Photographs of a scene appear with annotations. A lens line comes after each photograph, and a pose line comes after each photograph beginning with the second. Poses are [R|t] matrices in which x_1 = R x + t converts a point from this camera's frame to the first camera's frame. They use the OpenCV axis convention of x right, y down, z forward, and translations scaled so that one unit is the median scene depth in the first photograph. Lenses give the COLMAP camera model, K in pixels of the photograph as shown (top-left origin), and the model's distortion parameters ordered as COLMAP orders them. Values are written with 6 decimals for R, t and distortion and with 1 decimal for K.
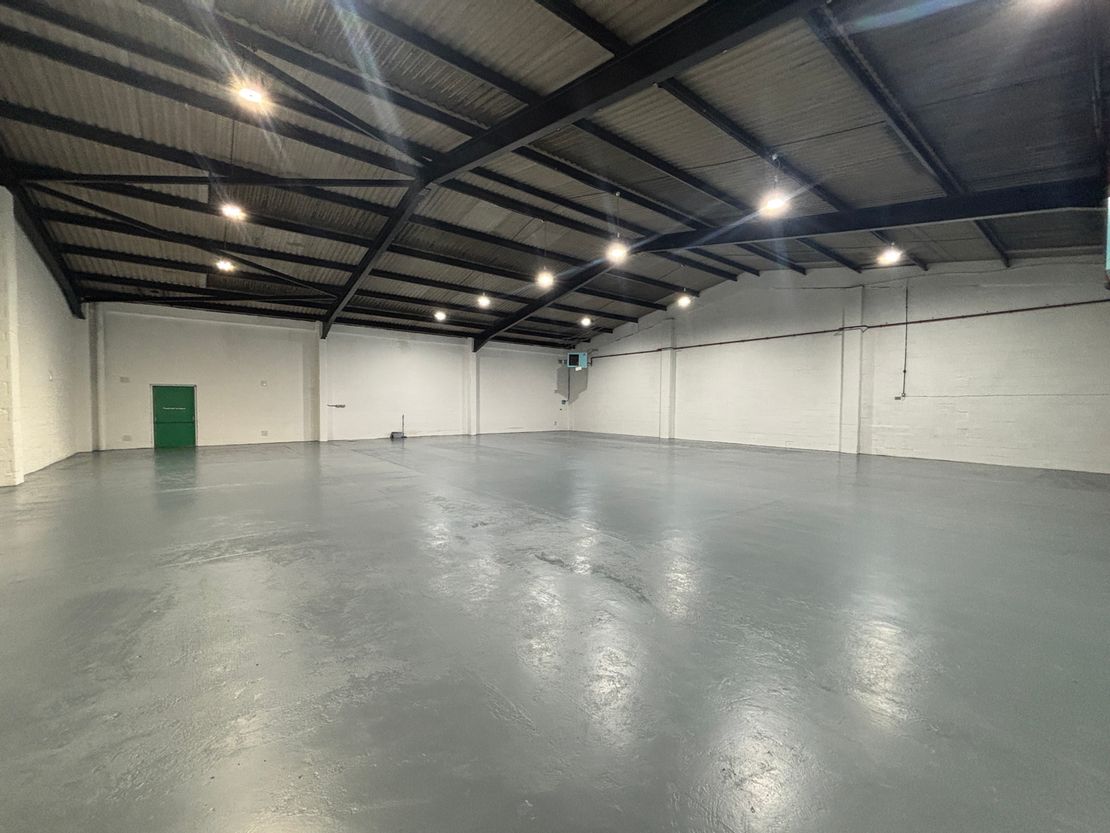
lens RADIAL K [[445.0, 0, 555.0], [0, 445.0, 416.5], [0, 0, 1]] dist [0.000186, -0.000029]
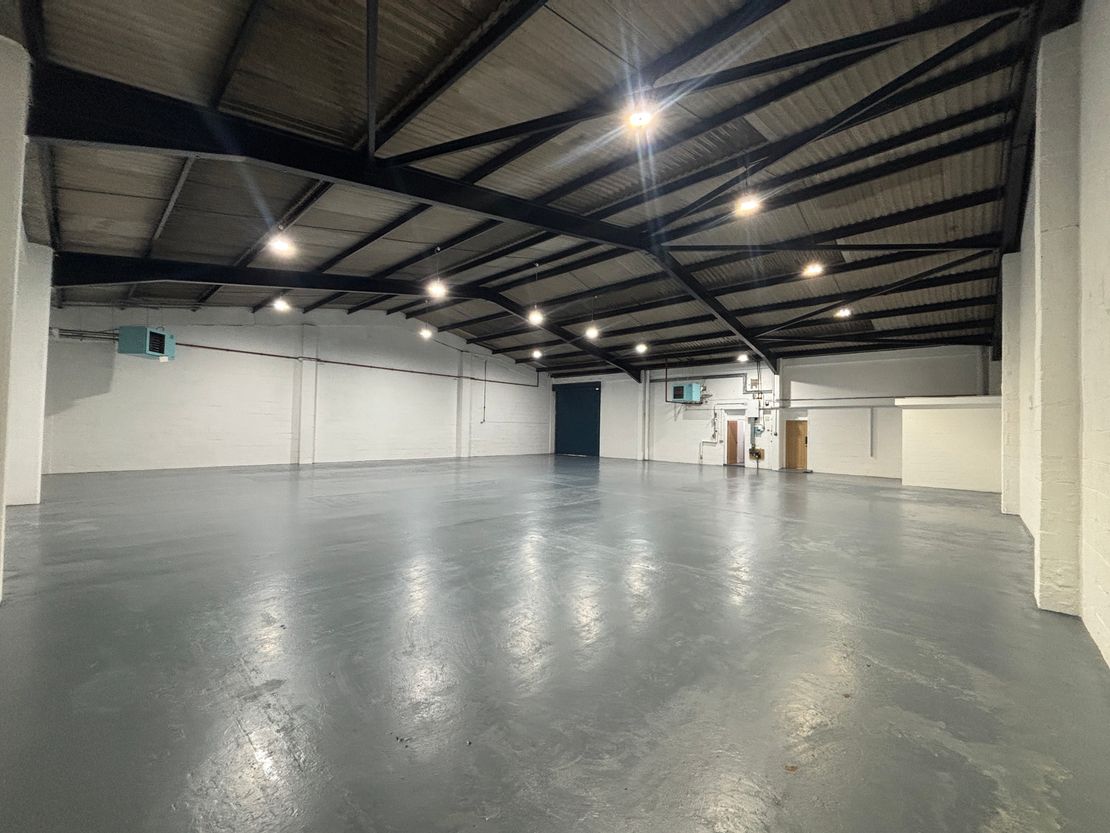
lens RADIAL K [[445.0, 0, 555.0], [0, 445.0, 416.5], [0, 0, 1]] dist [0.000186, -0.000029]
pose [[0.166091, -0.035439, -0.985473, 0.836689], [-0.049894, 0.997772, -0.044291, 0.002878], [0.984847, 0.056525, 0.163953, 0.530614]]
